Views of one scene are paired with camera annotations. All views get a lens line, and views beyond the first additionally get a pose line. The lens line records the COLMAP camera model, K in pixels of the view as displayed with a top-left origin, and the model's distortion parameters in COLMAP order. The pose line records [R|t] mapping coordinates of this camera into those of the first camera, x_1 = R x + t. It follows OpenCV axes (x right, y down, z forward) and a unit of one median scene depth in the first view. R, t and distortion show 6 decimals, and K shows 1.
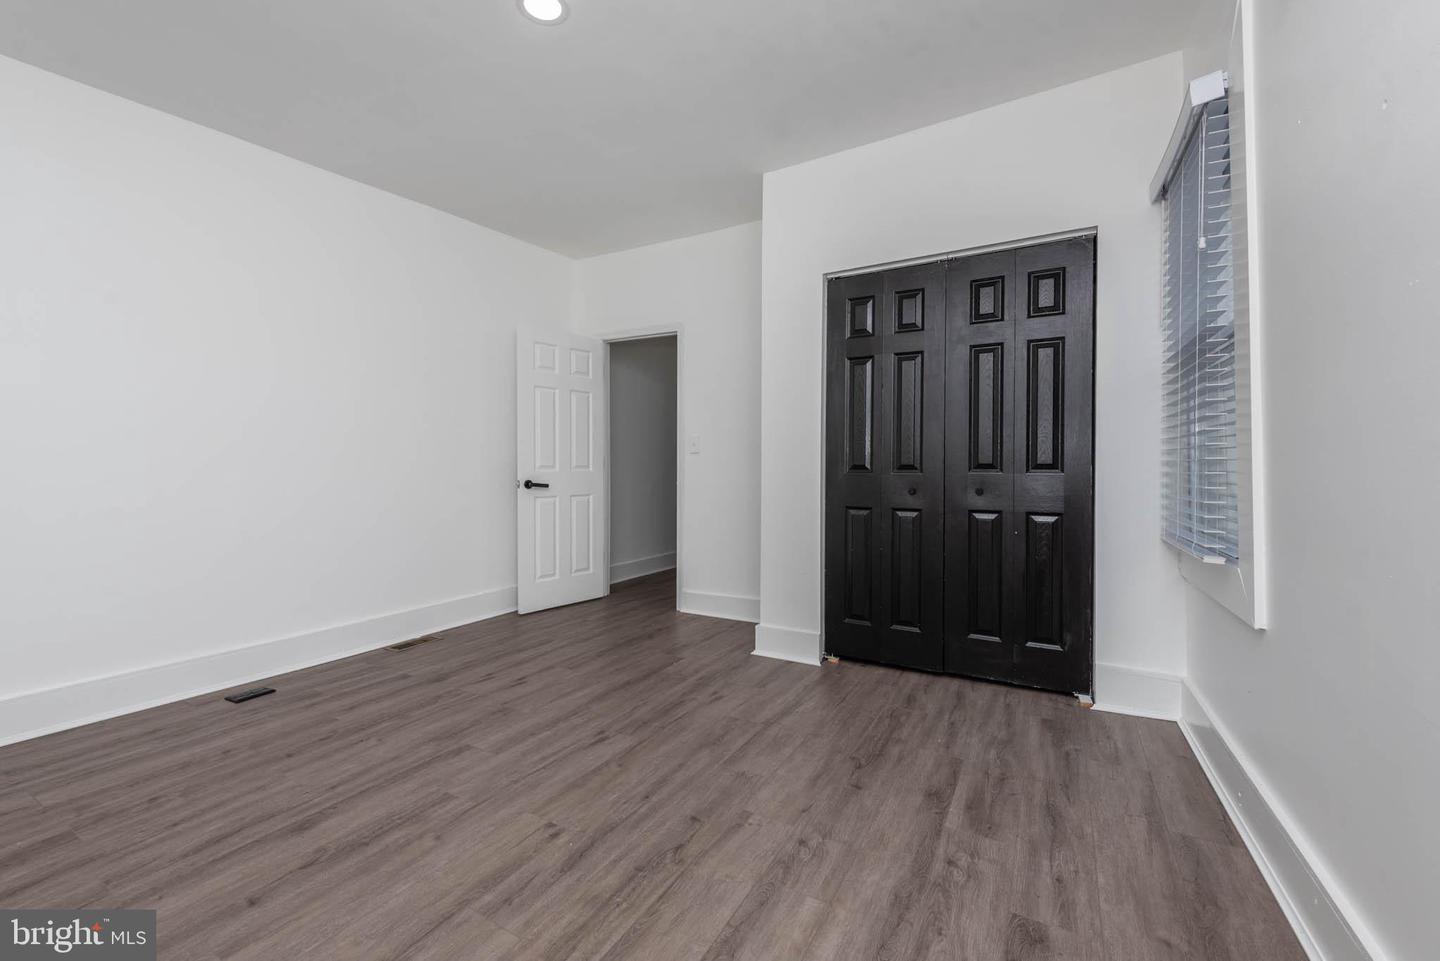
lens RADIAL K [[572.7, 0, 720.0], [0, 572.7, 480.5], [0, 0, 1]] dist [0.000356, -0.000001]
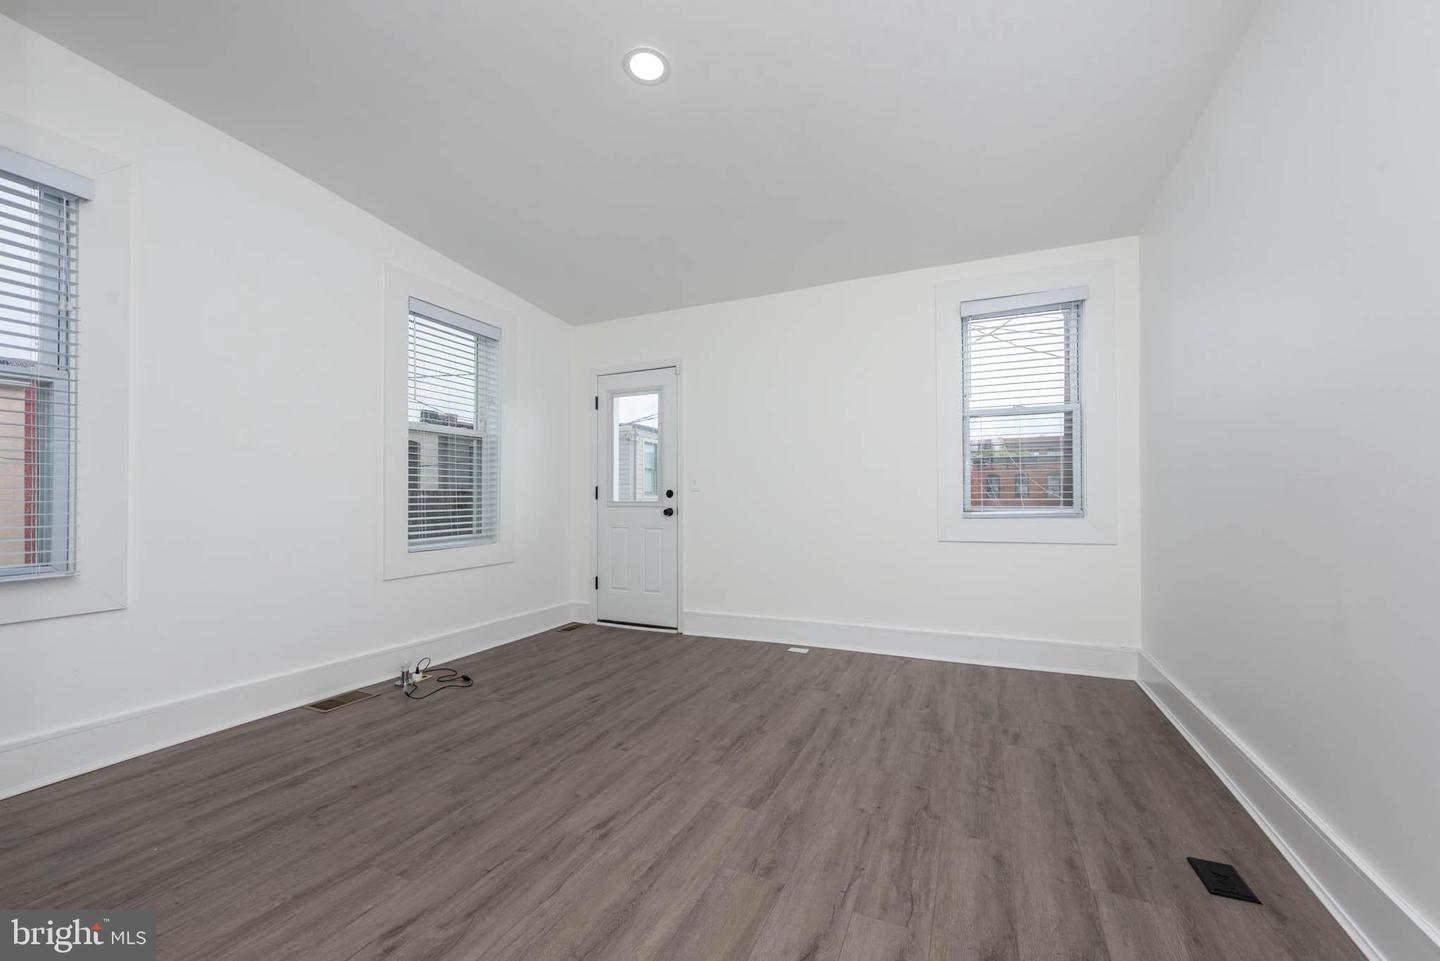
lens RADIAL K [[587.7, 0, 720.0], [0, 587.7, 480.5], [0, 0, 1]] dist [0.000179, 0.000038]
pose [[-0.995553, -0.003197, -0.094151, -0.323902], [-0.002187, 0.999939, -0.010829, -0.037653], [0.094180, -0.010575, -0.995499, 2.044086]]
